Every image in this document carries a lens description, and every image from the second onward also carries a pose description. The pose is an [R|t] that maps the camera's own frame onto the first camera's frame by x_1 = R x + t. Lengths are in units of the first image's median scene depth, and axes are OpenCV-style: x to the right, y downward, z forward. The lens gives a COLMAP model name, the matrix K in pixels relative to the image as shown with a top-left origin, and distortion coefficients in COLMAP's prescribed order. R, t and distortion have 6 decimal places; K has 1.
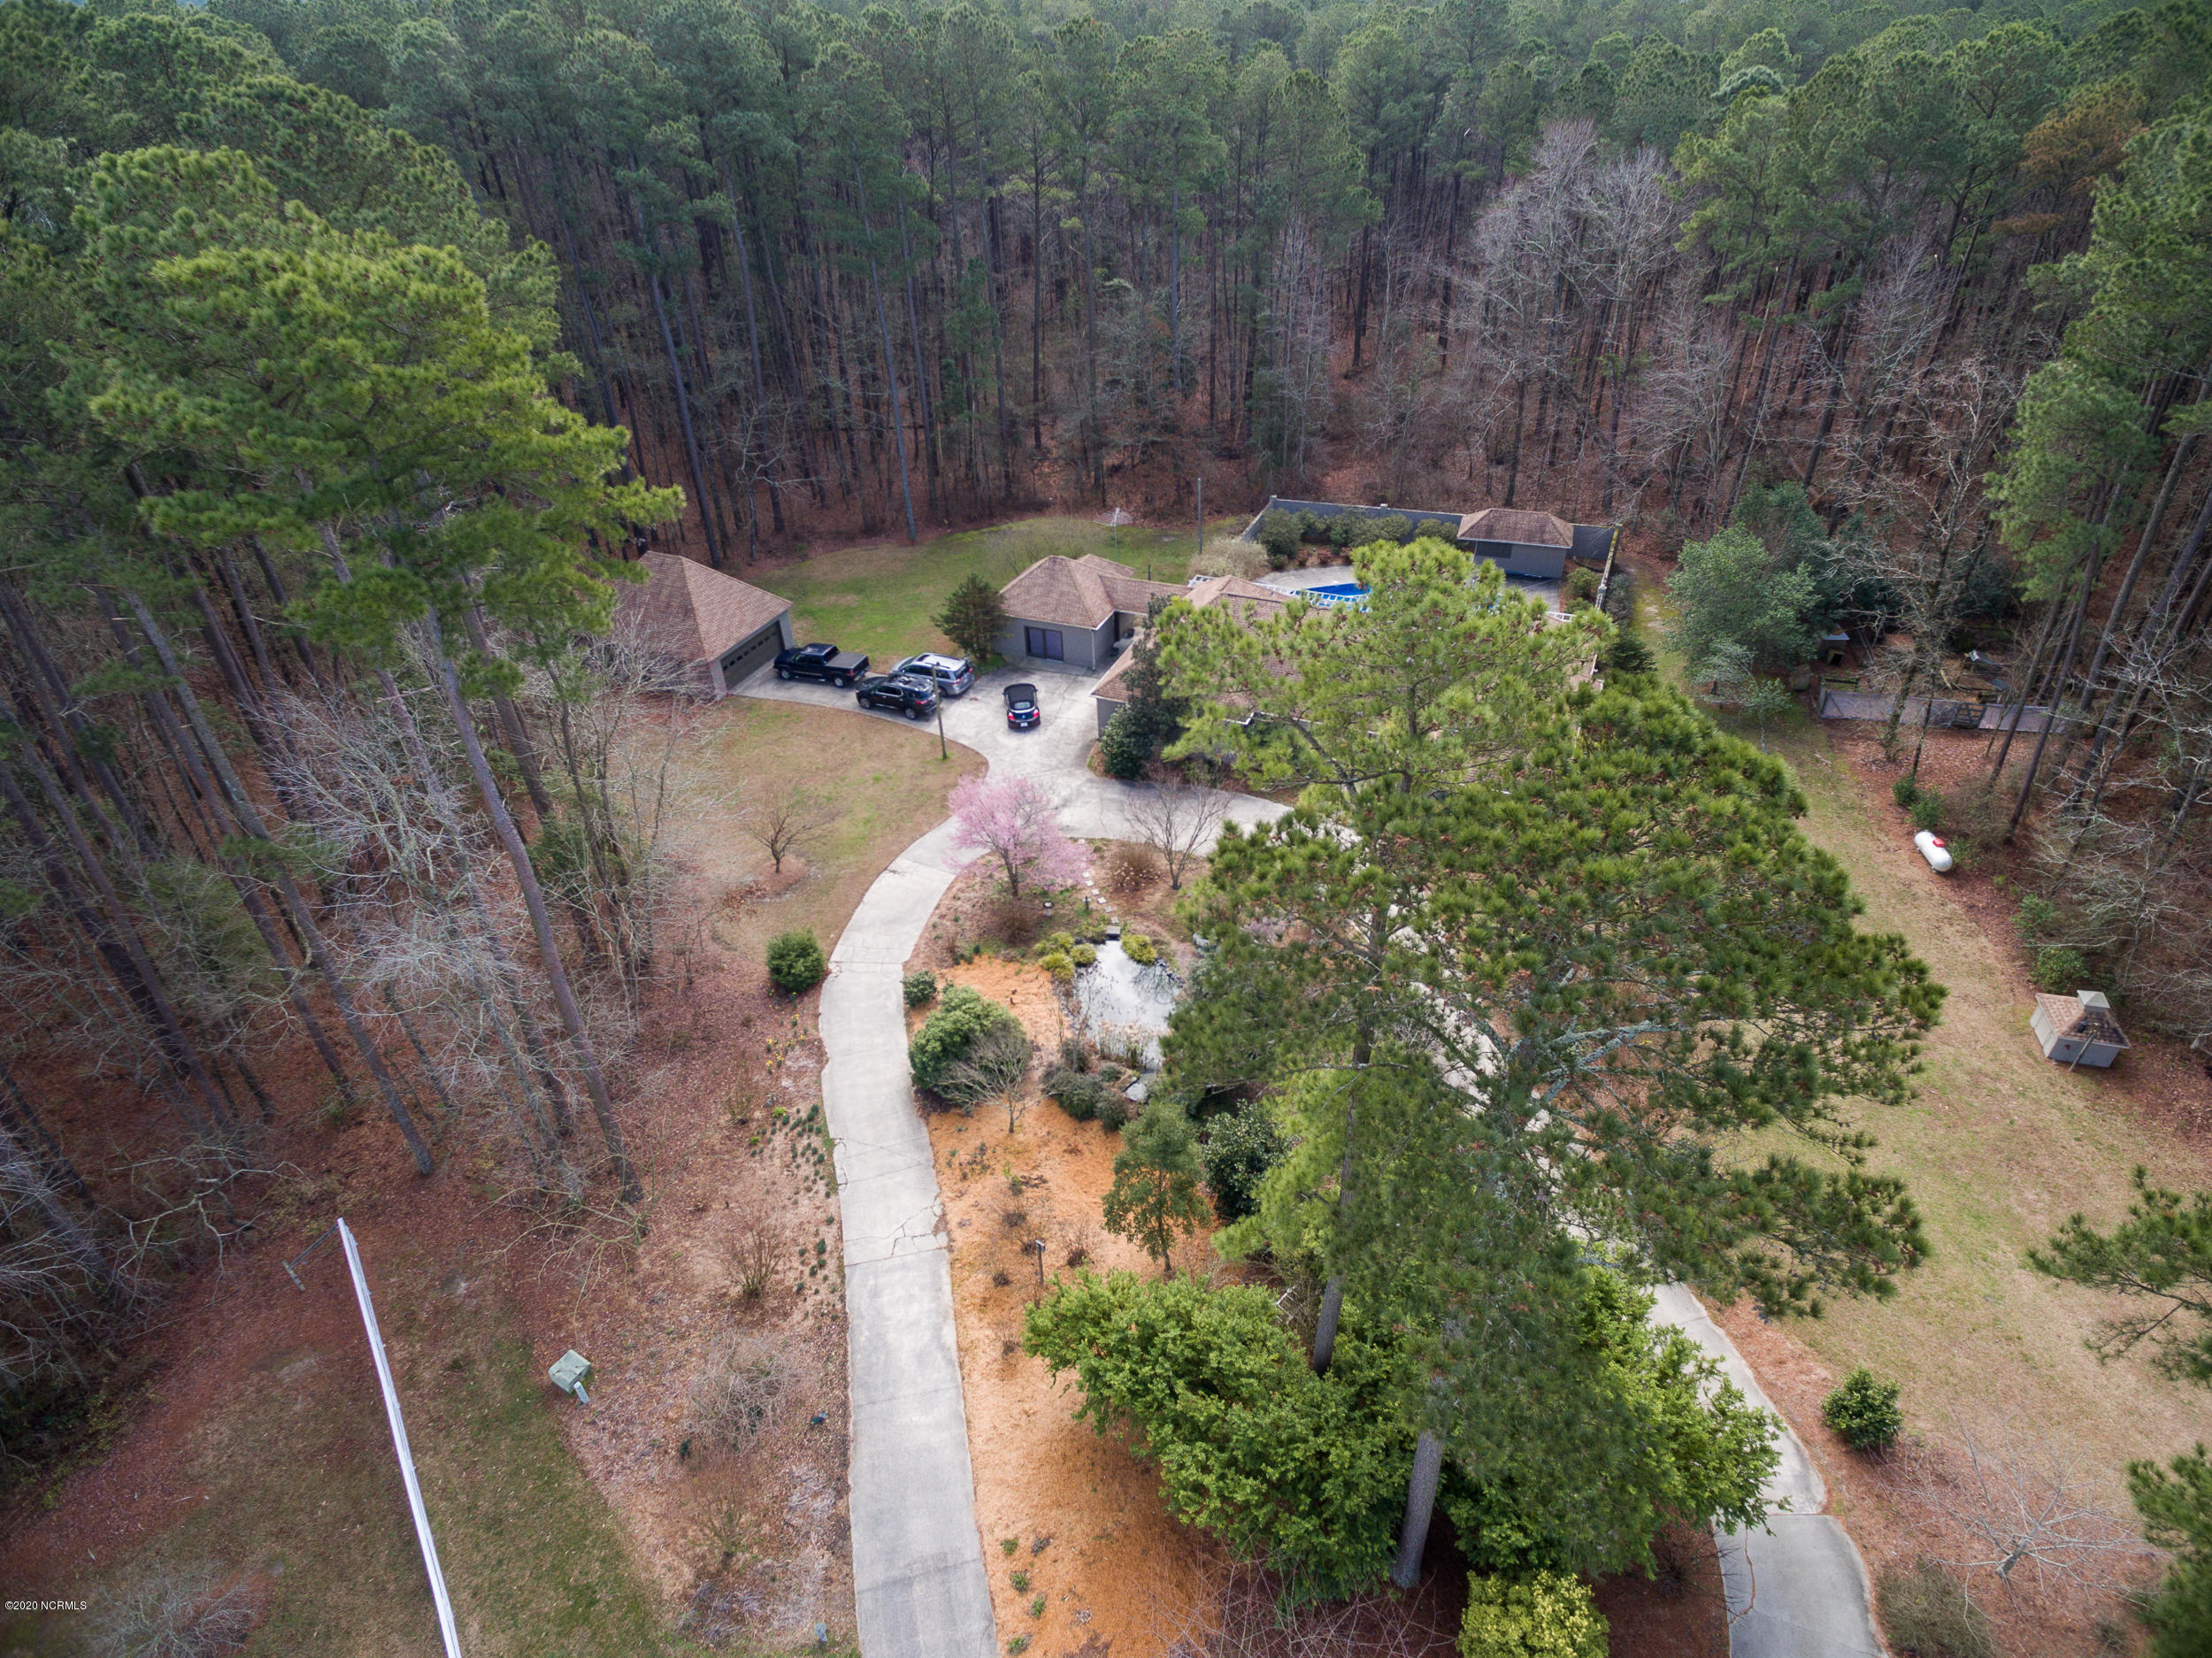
lens RADIAL K [[1272.5, 0, 1101.2], [0, 1272.5, 769.3], [0, 0, 1]] dist [-0.001877, 0.013252]
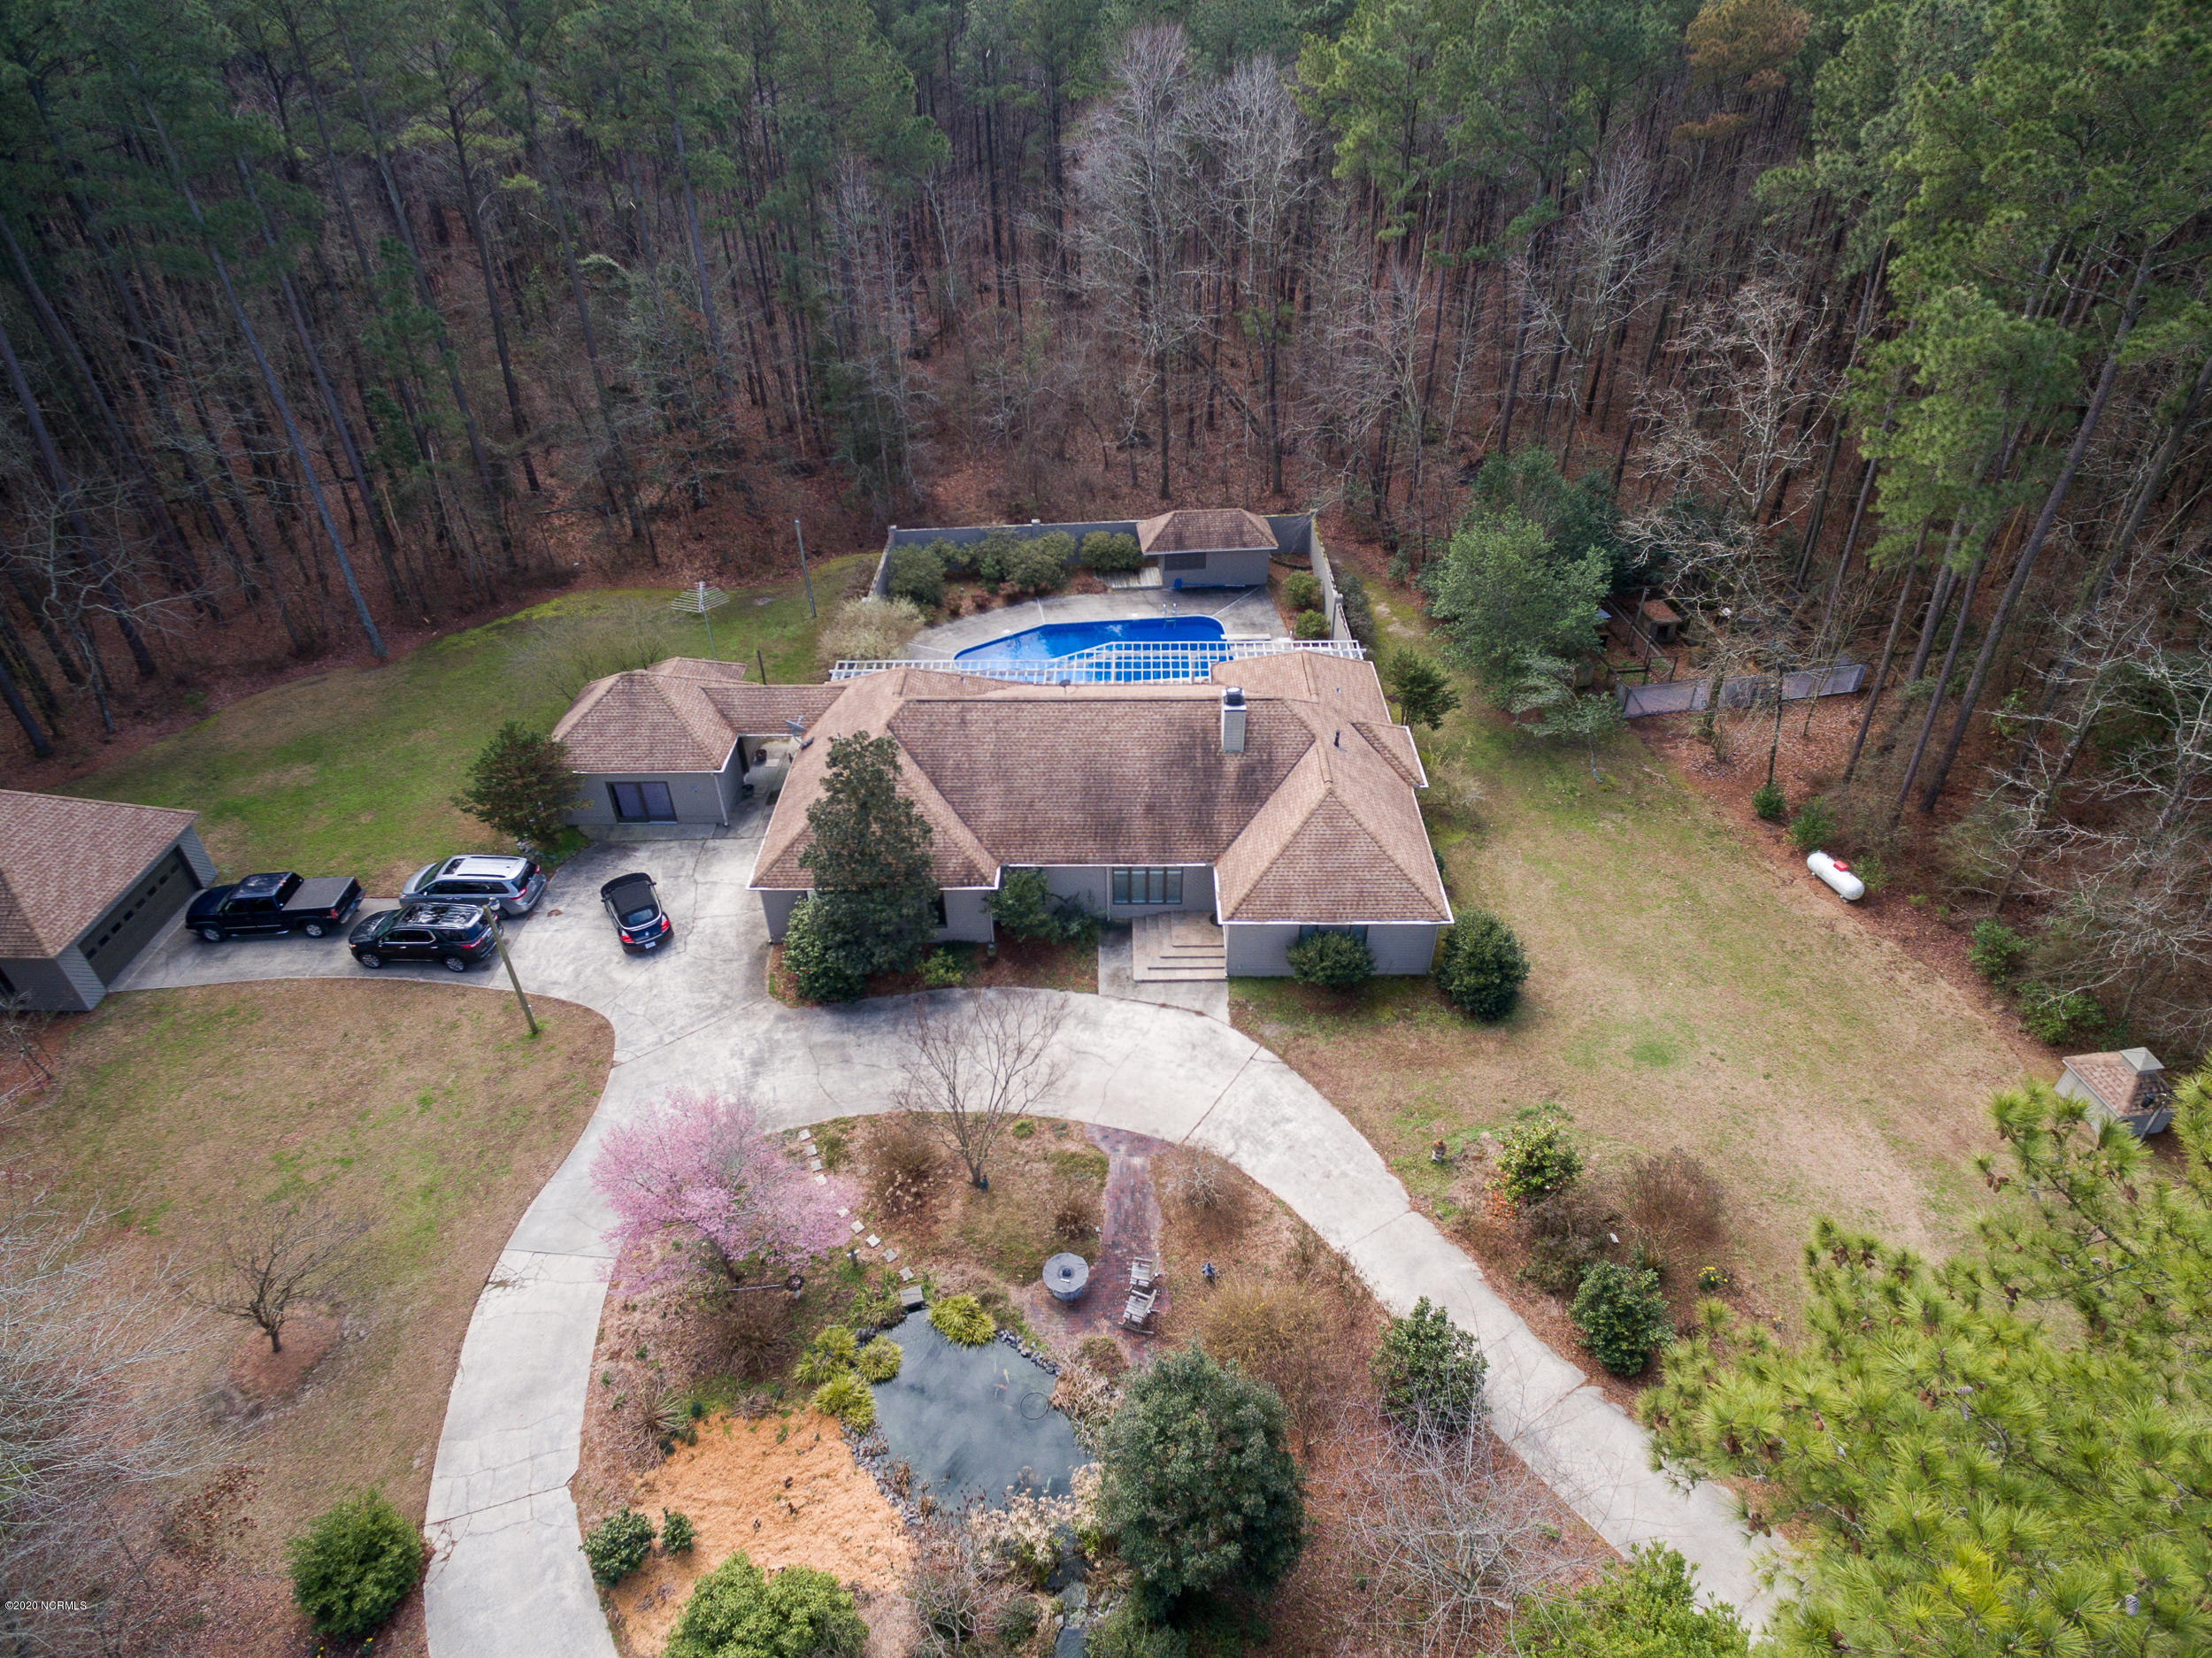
lens RADIAL K [[1272.5, 0, 1101.2], [0, 1272.5, 769.3], [0, 0, 1]] dist [-0.001877, 0.013252]
pose [[0.916946, -0.203969, 0.342939, -0.050644], [0.194123, 0.978939, 0.063198, -0.113569], [-0.348607, 0.008623, 0.937230, 0.281378]]
